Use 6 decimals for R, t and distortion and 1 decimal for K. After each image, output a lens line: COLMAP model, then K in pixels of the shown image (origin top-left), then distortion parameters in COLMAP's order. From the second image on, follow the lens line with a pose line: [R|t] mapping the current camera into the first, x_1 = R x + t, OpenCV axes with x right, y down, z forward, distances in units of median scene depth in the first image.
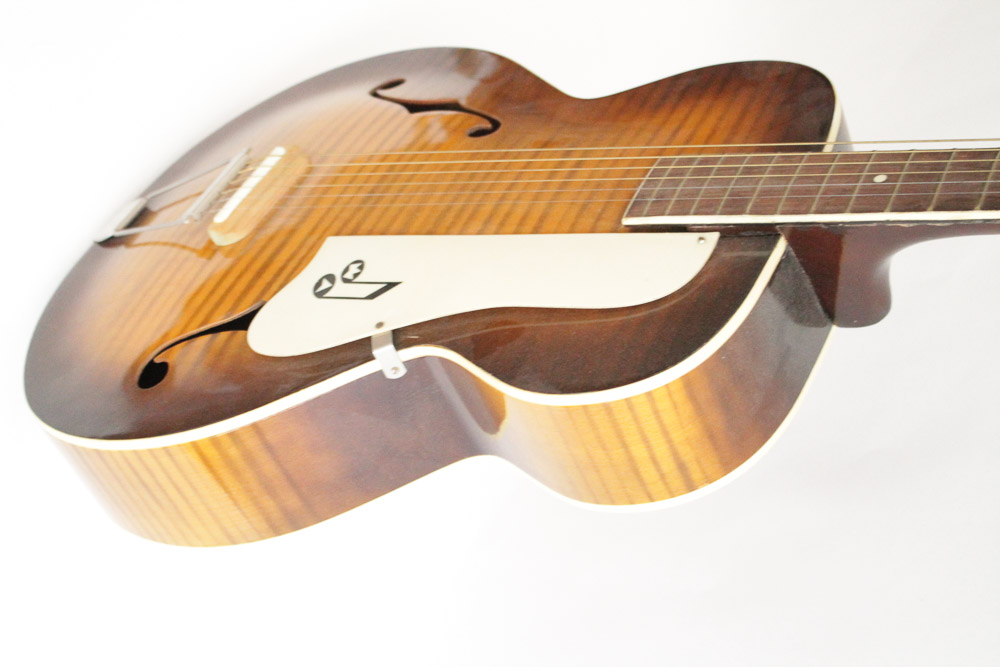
lens RADIAL K [[1504.0, 0, 500.0], [0, 1504.0, 333.5], [0, 0, 1]] dist [-0.018560, -0.024355]
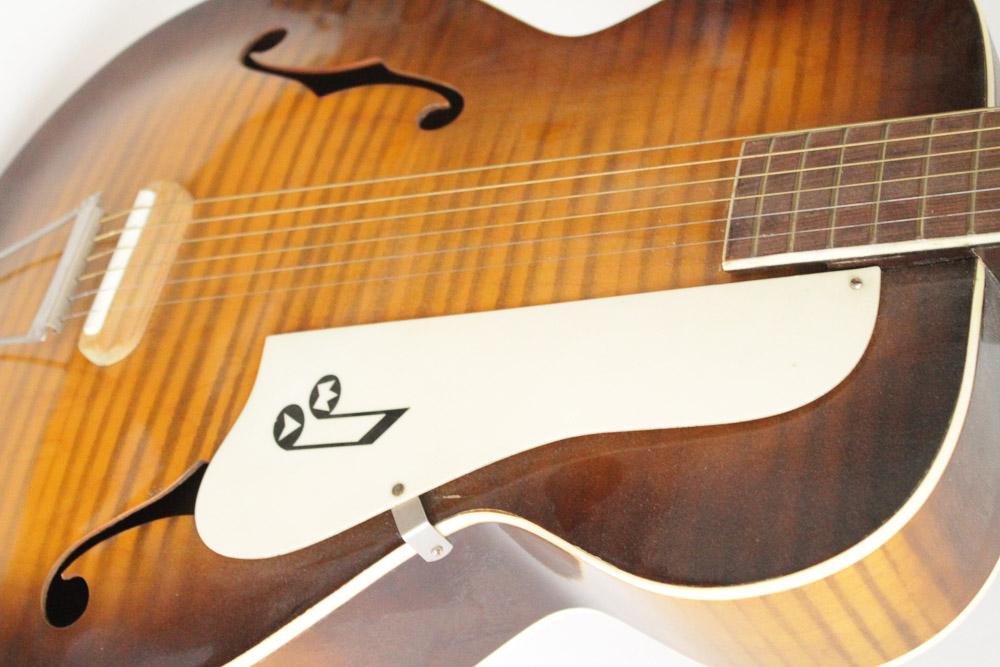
lens RADIAL K [[1672.1, 0, 500.0], [0, 1672.1, 333.5], [0, 0, 1]] dist [0.017164, 0.035771]
pose [[0.970053, -0.227950, 0.083882, -0.080256], [0.210125, 0.960784, 0.180944, -0.192613], [-0.121839, -0.157899, 0.979910, 0.264730]]
